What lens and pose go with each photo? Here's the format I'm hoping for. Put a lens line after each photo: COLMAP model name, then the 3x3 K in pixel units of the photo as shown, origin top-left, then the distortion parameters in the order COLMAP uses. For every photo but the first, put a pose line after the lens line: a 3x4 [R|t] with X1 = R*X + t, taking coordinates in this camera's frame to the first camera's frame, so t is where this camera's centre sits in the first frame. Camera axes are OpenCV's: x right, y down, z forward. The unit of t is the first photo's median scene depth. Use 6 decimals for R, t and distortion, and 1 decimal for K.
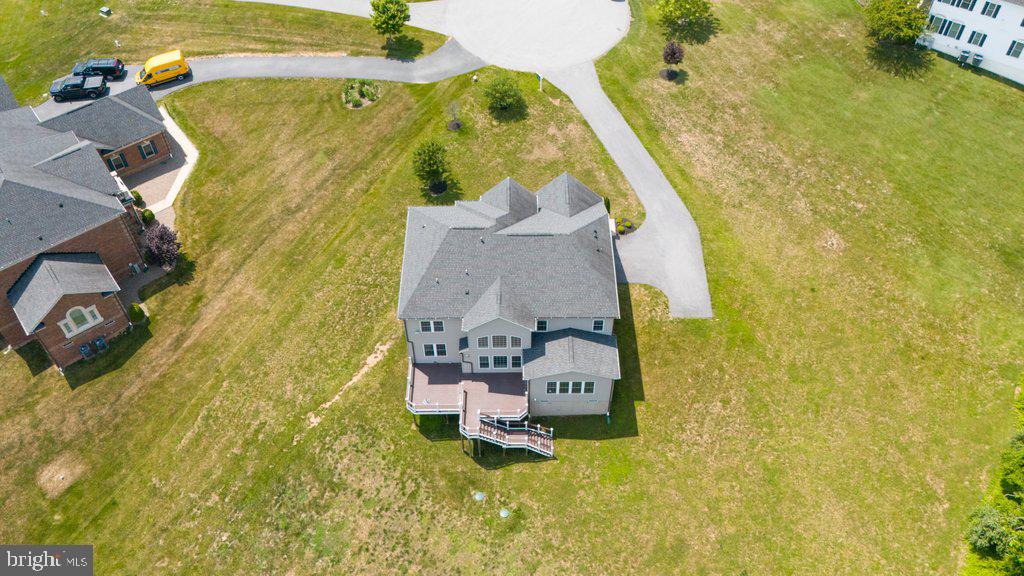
lens RADIAL K [[957.8, 0, 520.8], [0, 957.8, 257.8], [0, 0, 1]] dist [0.042959, 0.000000]
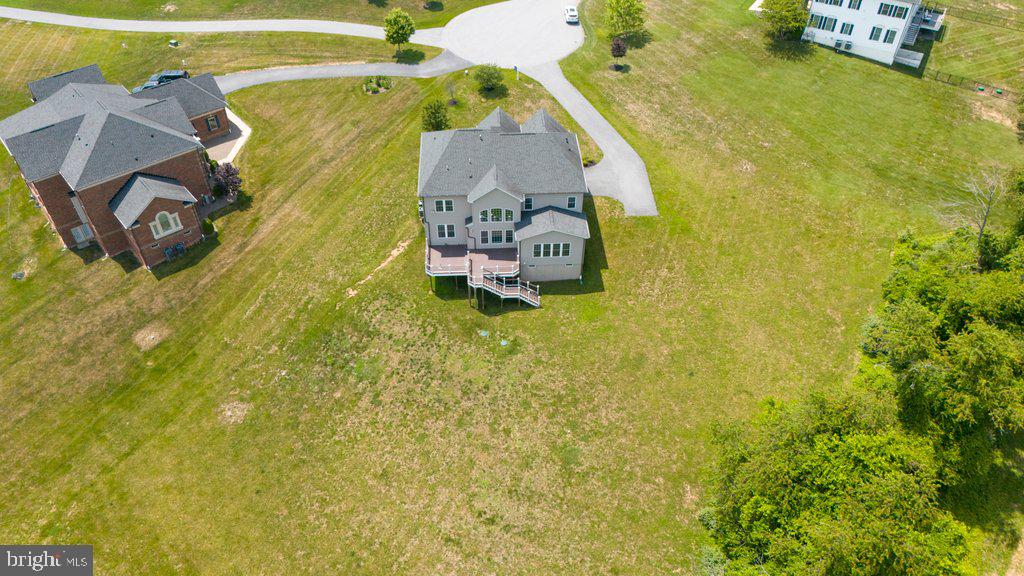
lens RADIAL K [[815.0, 0, 512.7], [0, 815.0, 289.8], [0, 0, 1]] dist [0.062321, -0.051815]
pose [[0.999234, -0.025559, 0.029636, -0.031846], [0.028546, 0.994043, -0.105185, 0.273779], [-0.026771, 0.105950, 0.994011, -0.082371]]
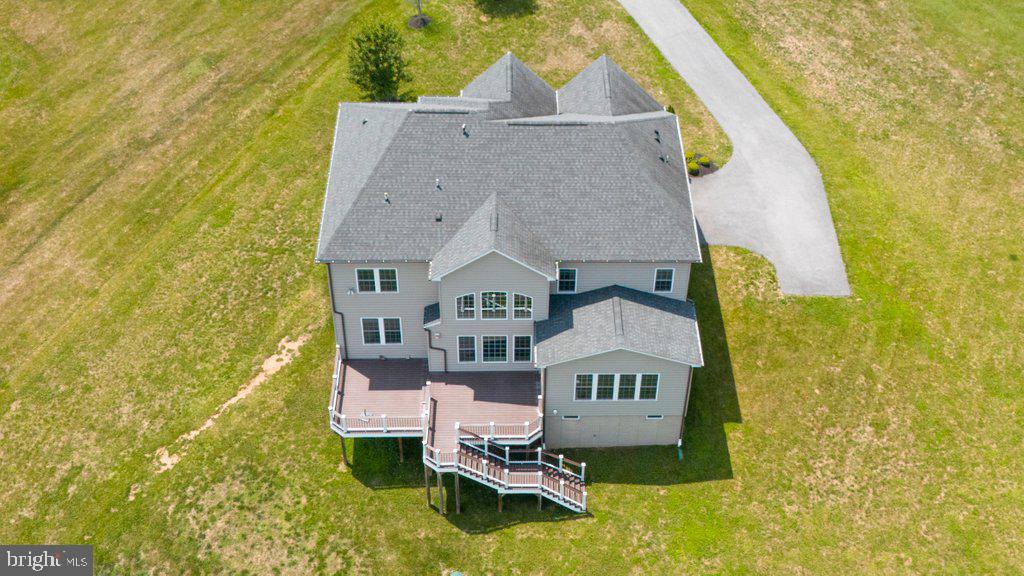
lens RADIAL K [[1412.3, 0, 557.9], [0, 1412.3, 256.2], [0, 0, 1]] dist [0.035468, 0.000000]
pose [[0.999423, 0.004416, 0.033682, -0.011142], [-0.000335, 0.992748, -0.120212, 0.143579], [-0.033969, 0.120132, 0.992177, 0.134259]]
